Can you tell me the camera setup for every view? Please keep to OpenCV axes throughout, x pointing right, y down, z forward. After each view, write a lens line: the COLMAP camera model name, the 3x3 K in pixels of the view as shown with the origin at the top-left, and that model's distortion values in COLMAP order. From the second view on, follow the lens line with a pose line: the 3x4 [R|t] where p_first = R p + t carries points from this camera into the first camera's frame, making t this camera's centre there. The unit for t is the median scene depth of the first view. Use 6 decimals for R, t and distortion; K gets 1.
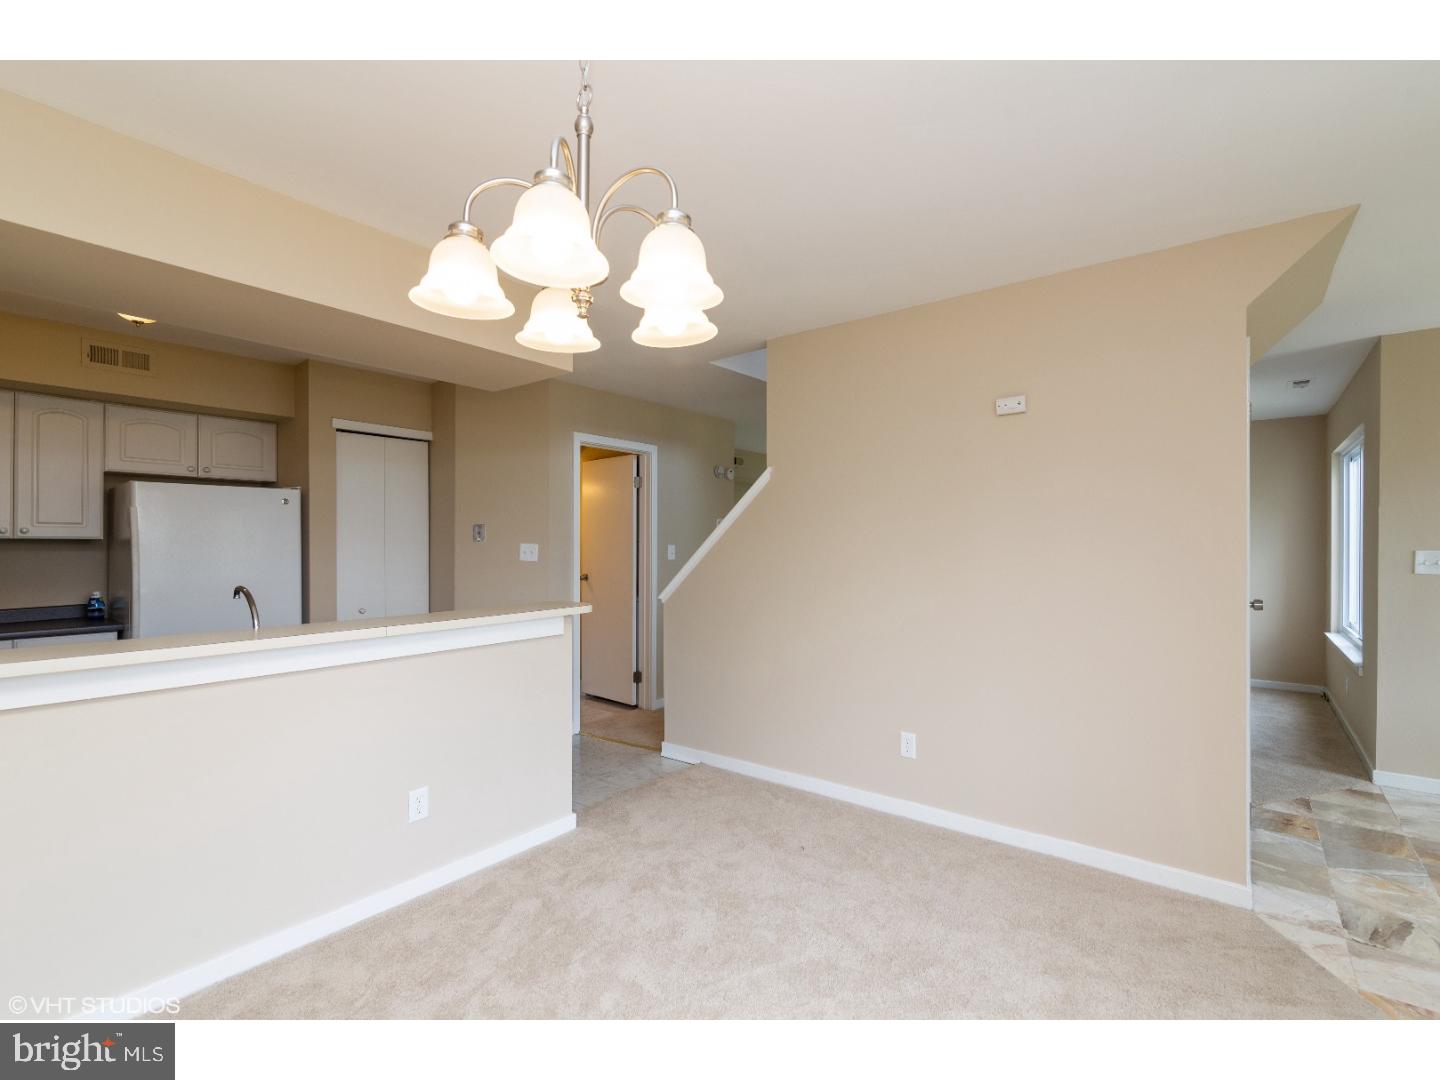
lens RADIAL K [[645.2, 0, 720.0], [0, 645.2, 540.0], [0, 0, 1]] dist [-0.000120, 0.000026]
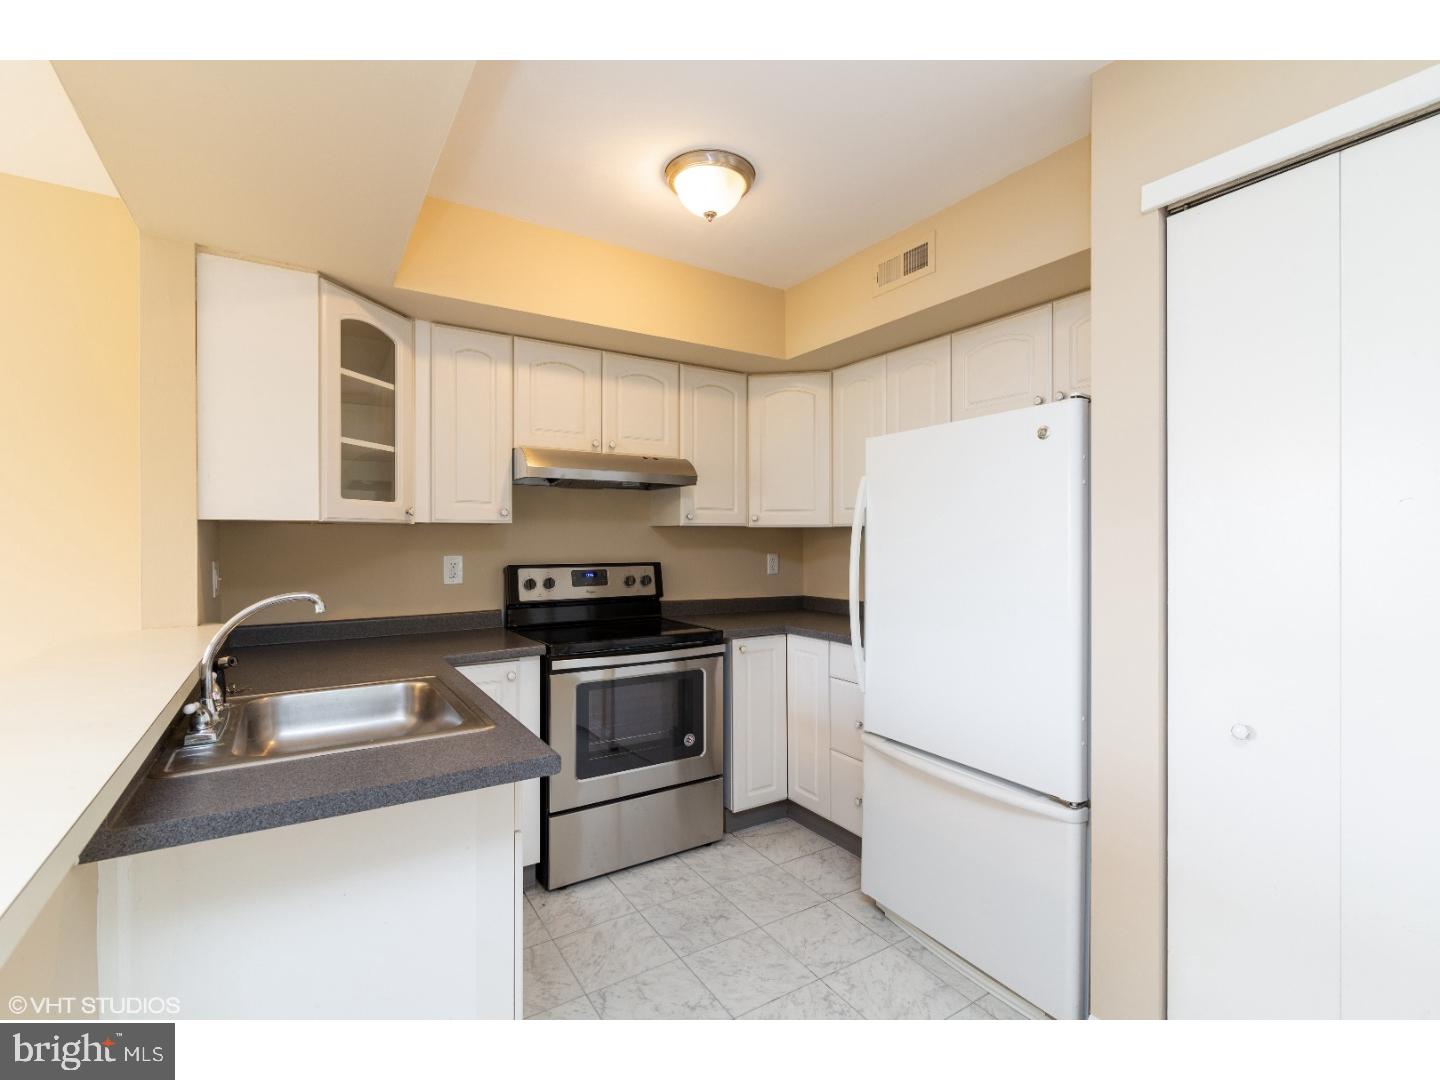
lens RADIAL K [[652.2, 0, 722.2], [0, 652.2, 538.7], [0, 0, 1]] dist [-0.000622, -0.000023]
pose [[-0.328195, -0.000509, -0.944610, -0.212799], [-0.003718, 0.999993, 0.000753, 0.012576], [0.944603, 0.003759, -0.328195, 1.079823]]
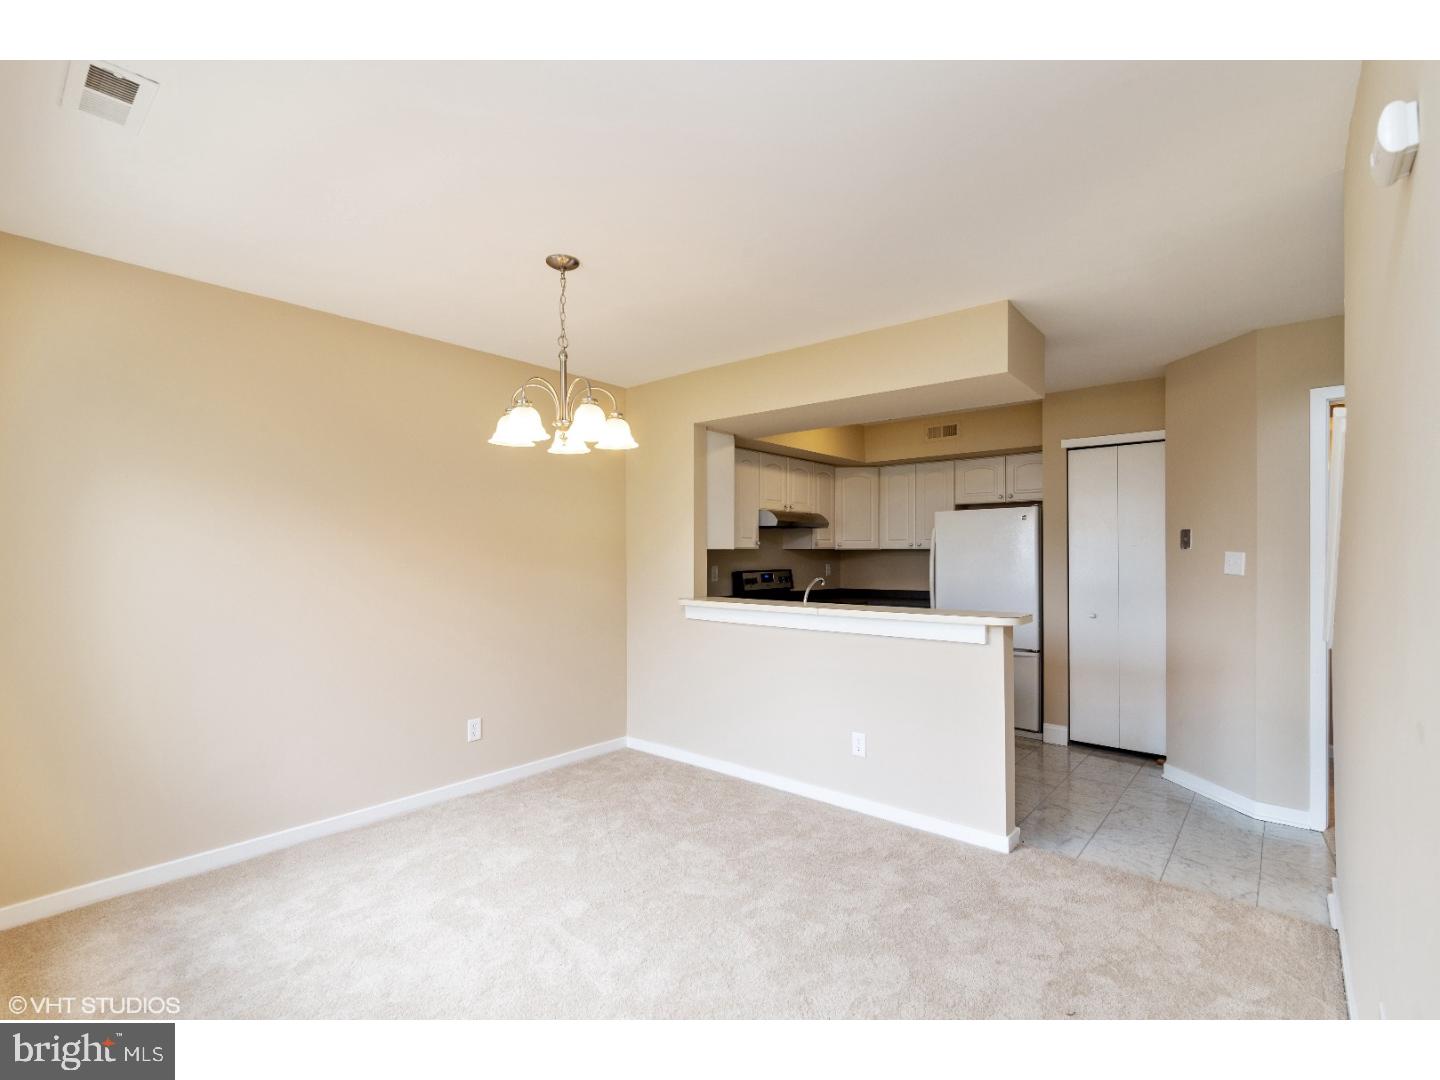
lens RADIAL K [[653.5, 0, 723.0], [0, 653.5, 543.4], [0, 0, 1]] dist [0.000191, -0.000049]
pose [[-0.026643, -0.013134, -0.999559, 0.652783], [0.005219, 0.999898, -0.013277, 0.002551], [0.999631, -0.005570, -0.026572, 0.533959]]
